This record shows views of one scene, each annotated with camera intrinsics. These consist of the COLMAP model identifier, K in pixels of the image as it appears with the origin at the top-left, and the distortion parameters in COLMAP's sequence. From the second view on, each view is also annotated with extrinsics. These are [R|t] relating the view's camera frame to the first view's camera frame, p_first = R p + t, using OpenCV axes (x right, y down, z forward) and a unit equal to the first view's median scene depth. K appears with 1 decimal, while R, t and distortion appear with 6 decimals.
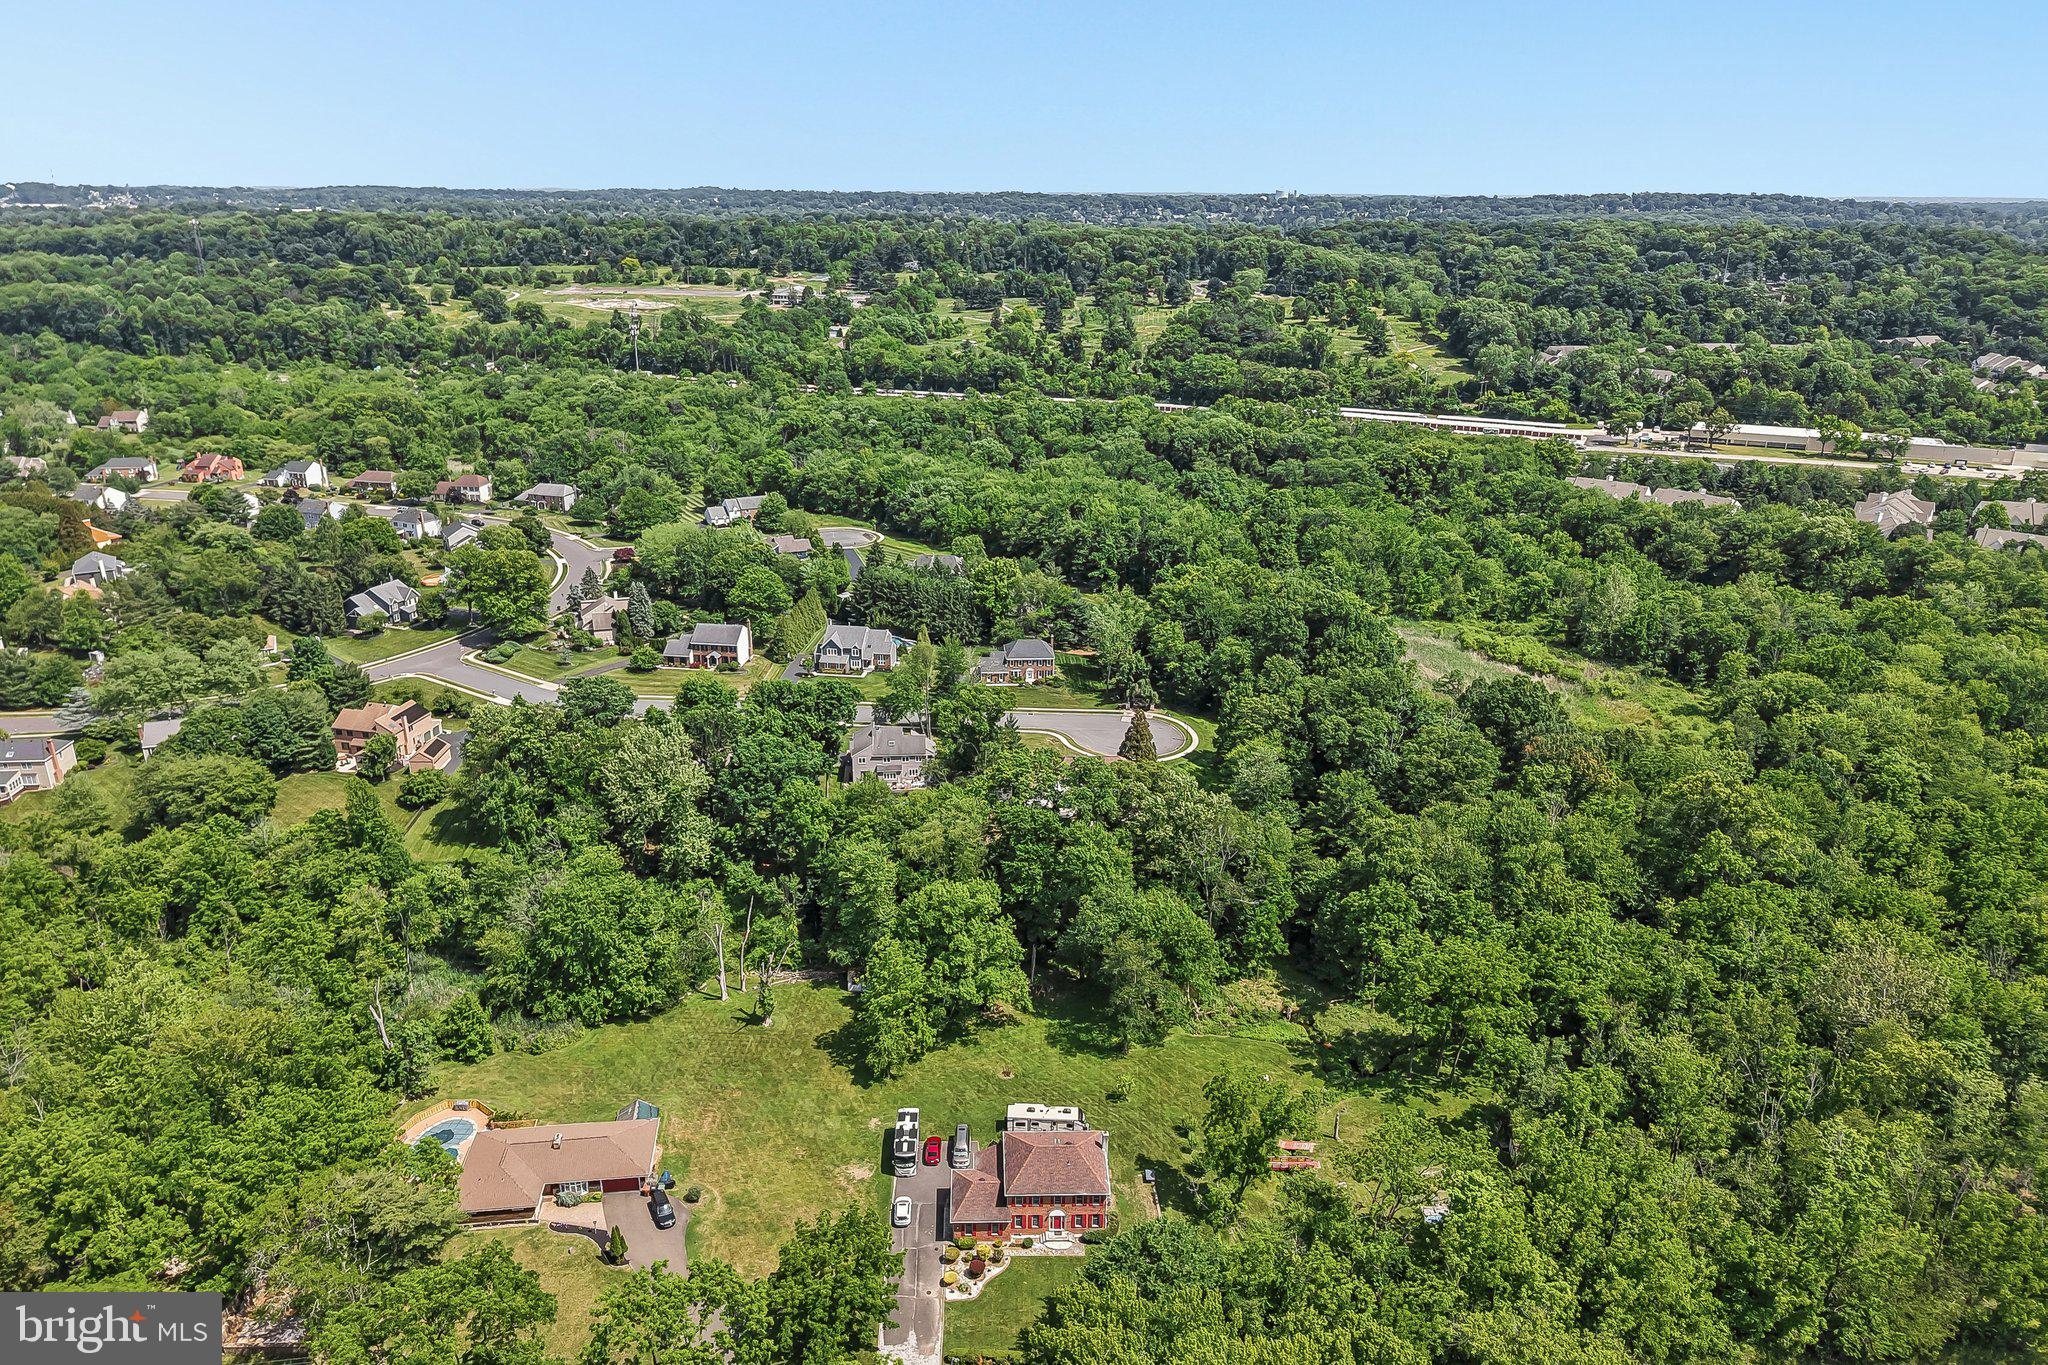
lens RADIAL K [[1371.4, 0, 1016.6], [0, 1371.4, 701.2], [0, 0, 1]] dist [0.015619, -0.018514]
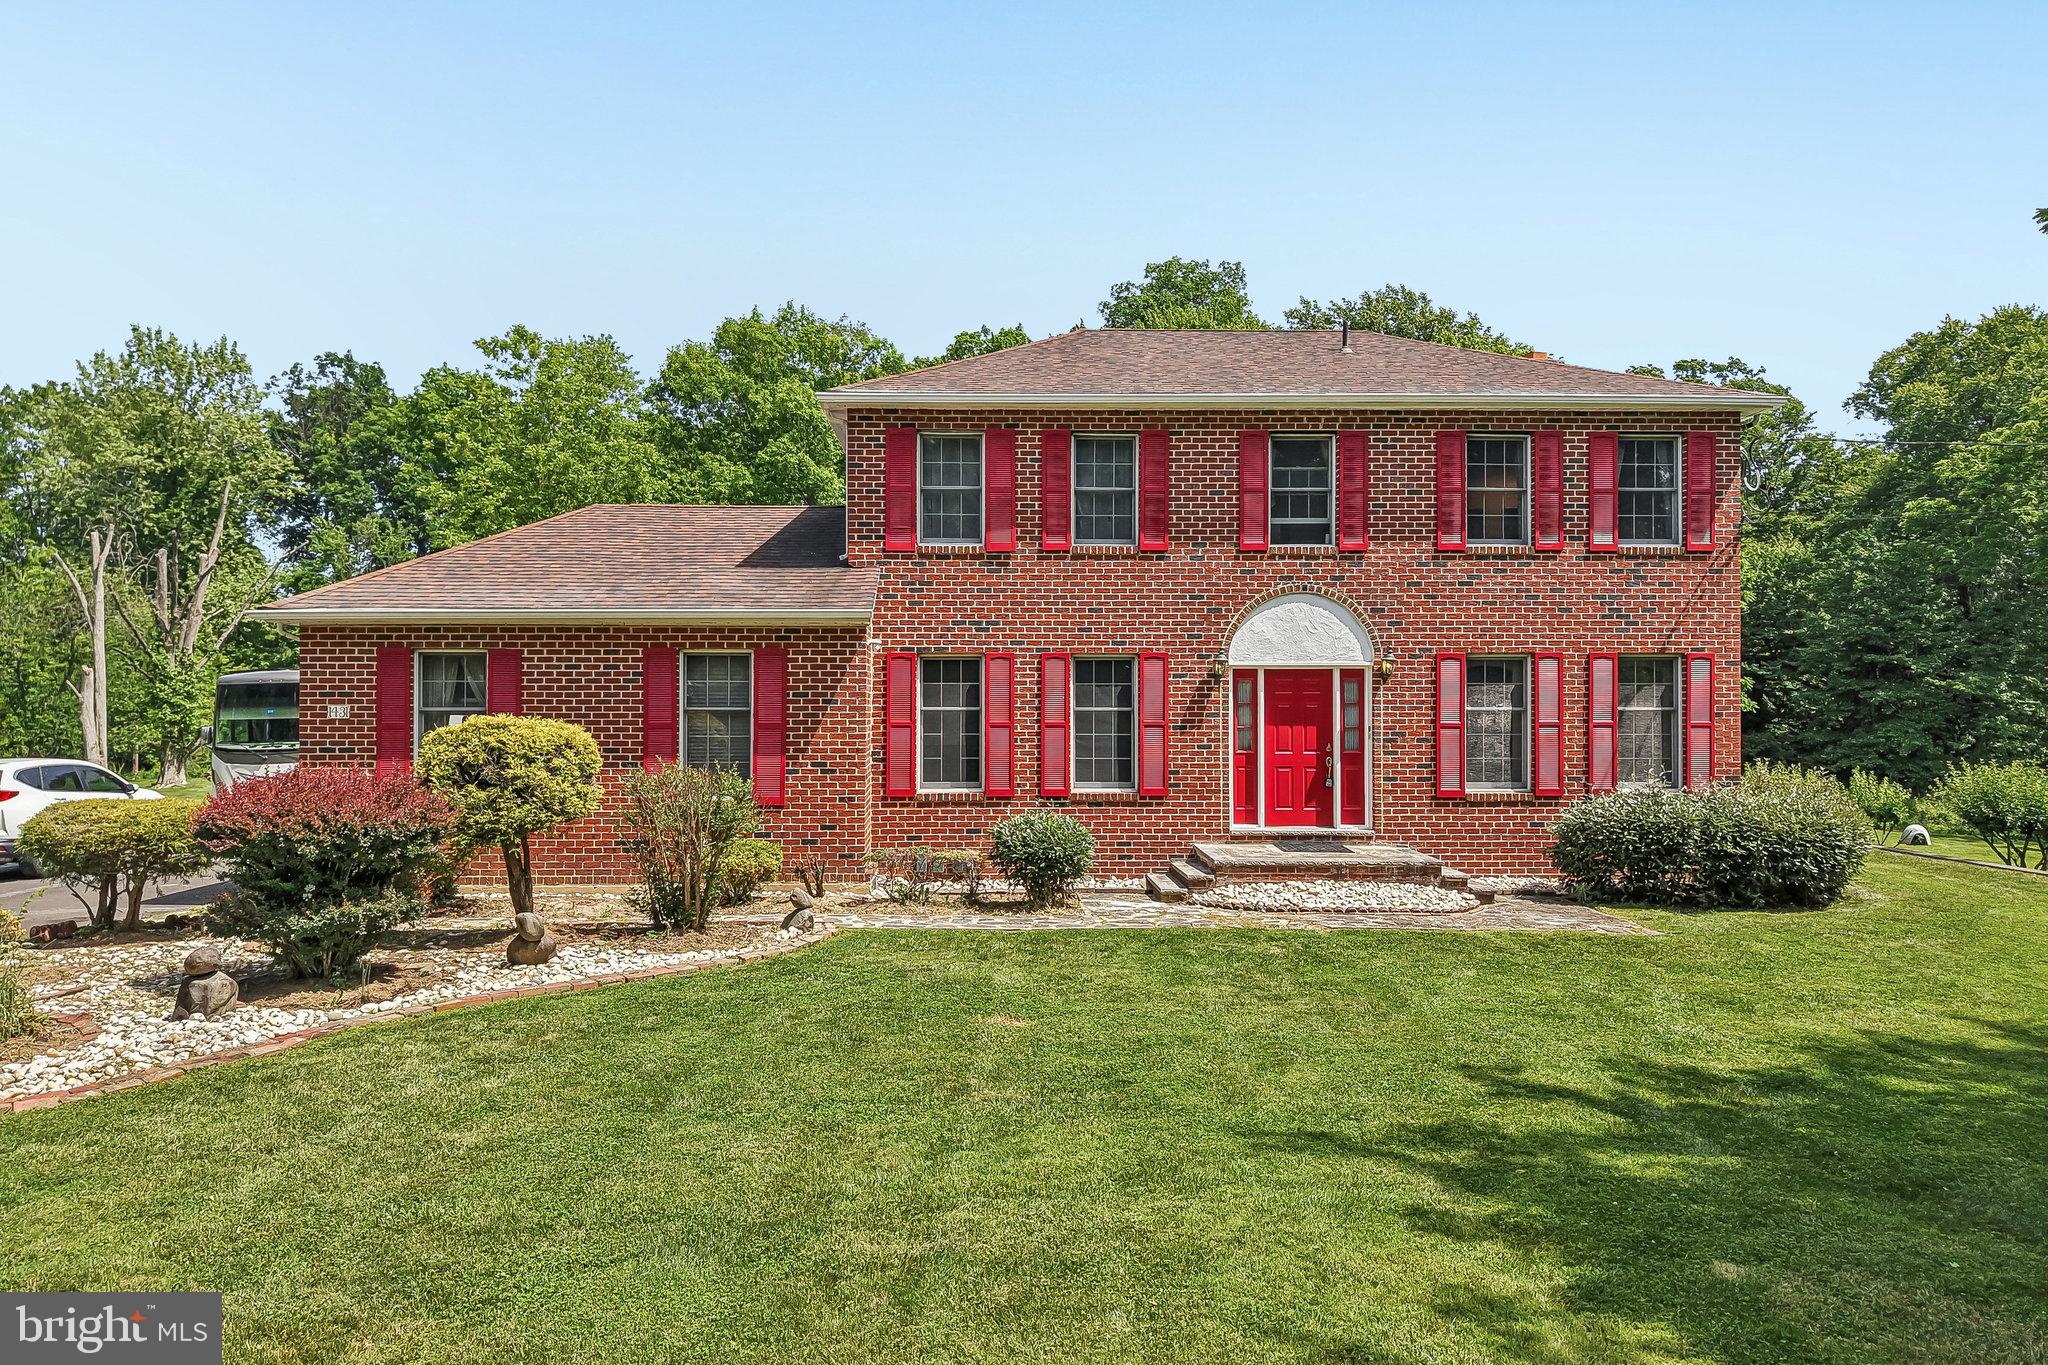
lens RADIAL K [[1371.4, 0, 1007.2], [0, 1371.4, 679.1], [0, 0, 1]] dist [0.015619, -0.018514]
pose [[0.999999, -0.000087, 0.001291, 0.004572], [0.000559, 0.928676, -0.370891, 0.297457], [-0.001167, 0.370891, 0.928676, 0.644013]]
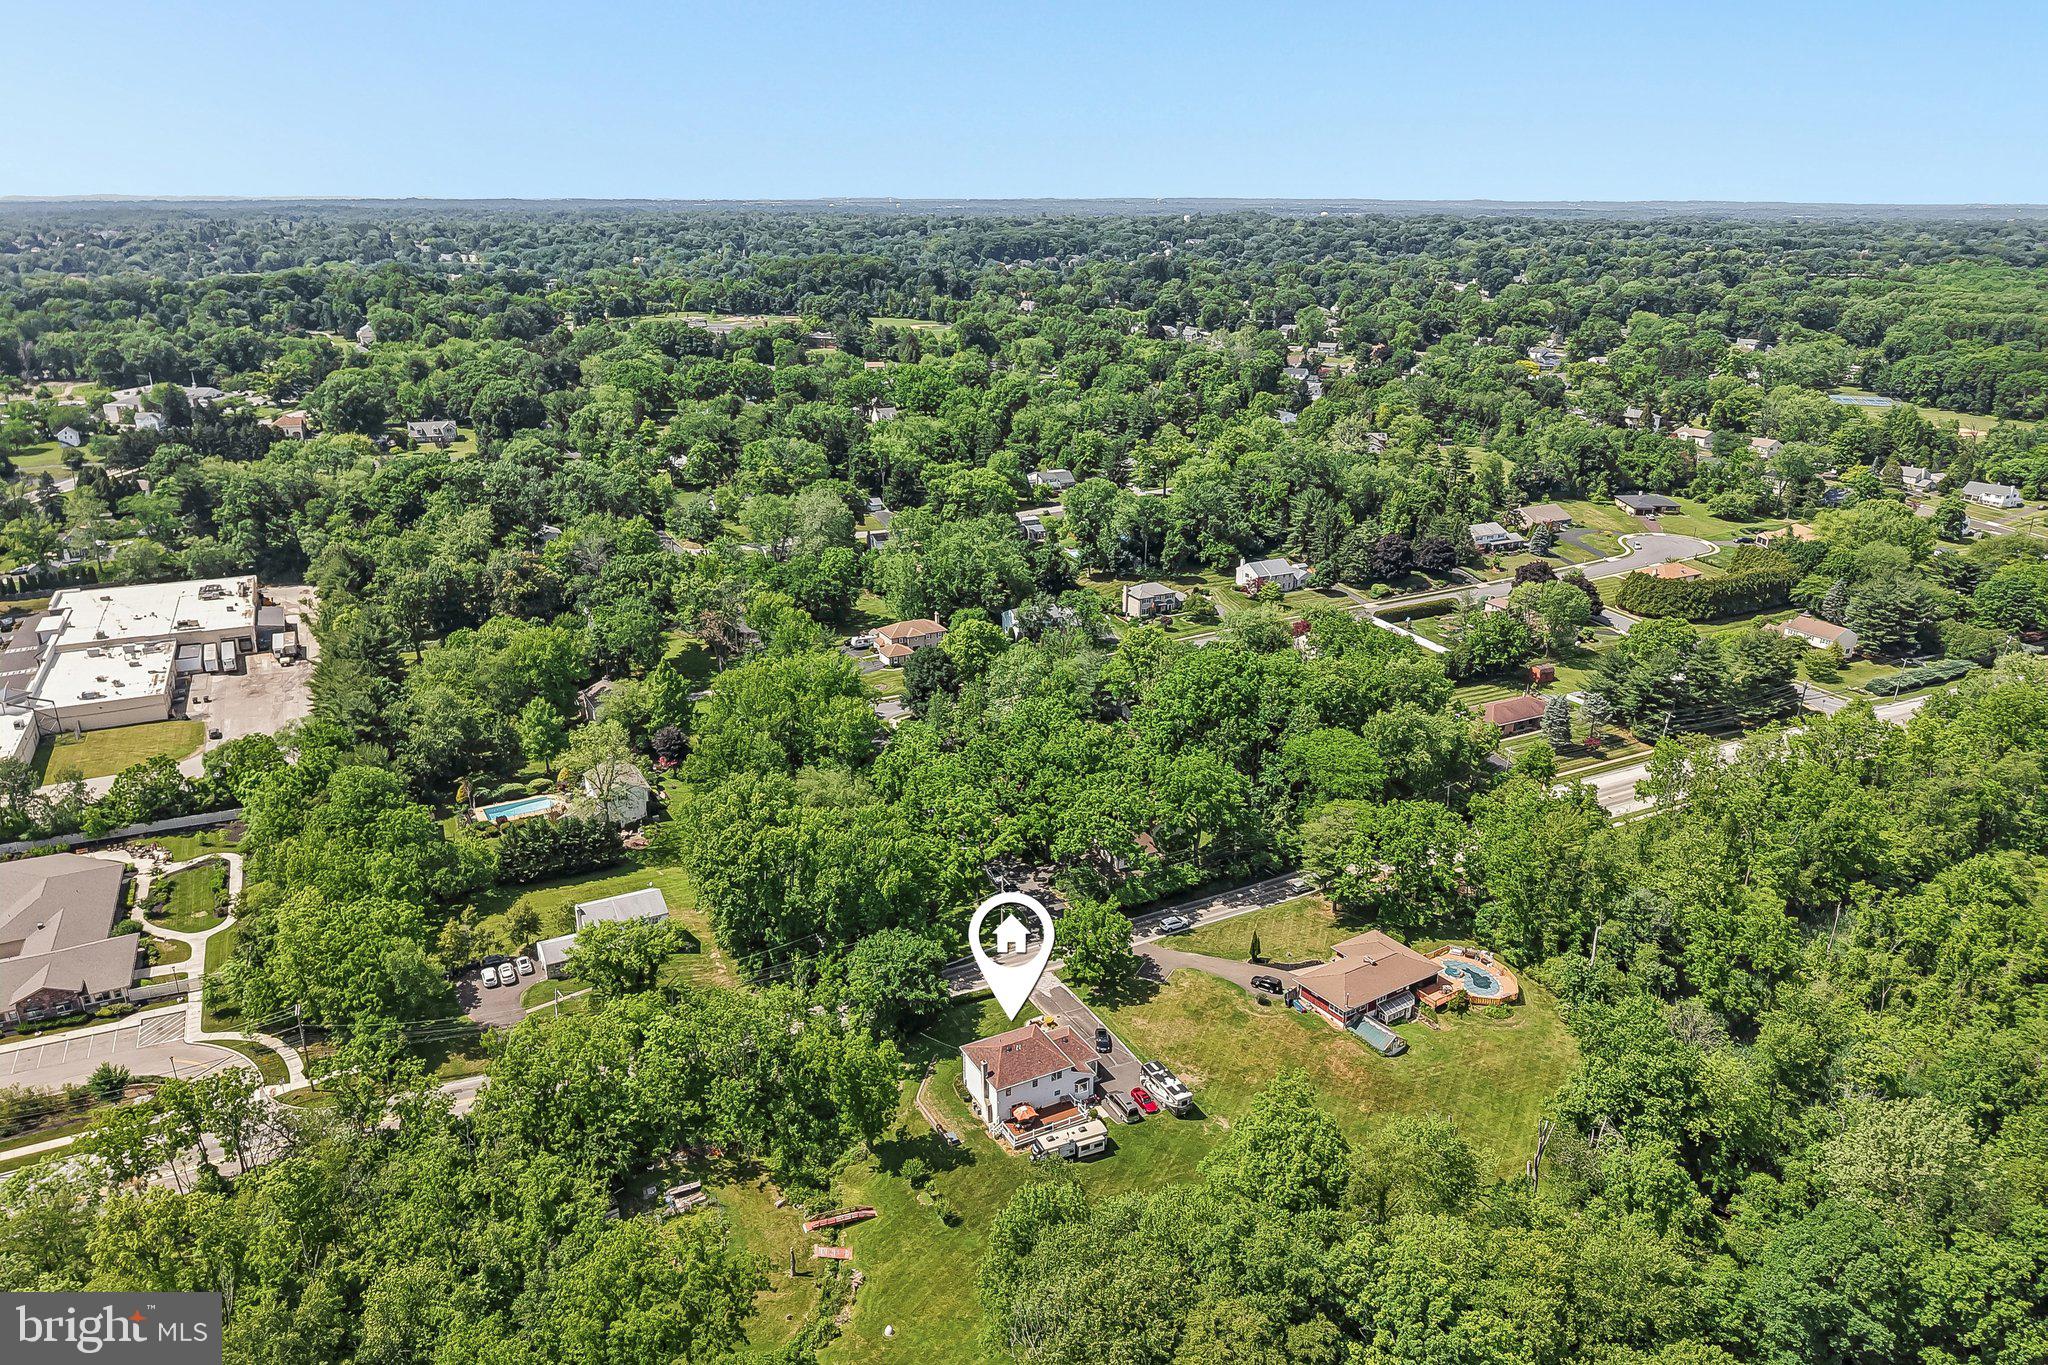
lens RADIAL K [[1371.4, 0, 1021.1], [0, 1371.4, 670.3], [0, 0, 1]] dist [0.015619, -0.018514]
pose [[-0.893814, 0.134706, -0.427728, 0.351219], [-0.167901, 0.783912, 0.597738, -0.453851], [0.415820, 0.606082, -0.678055, 1.166610]]
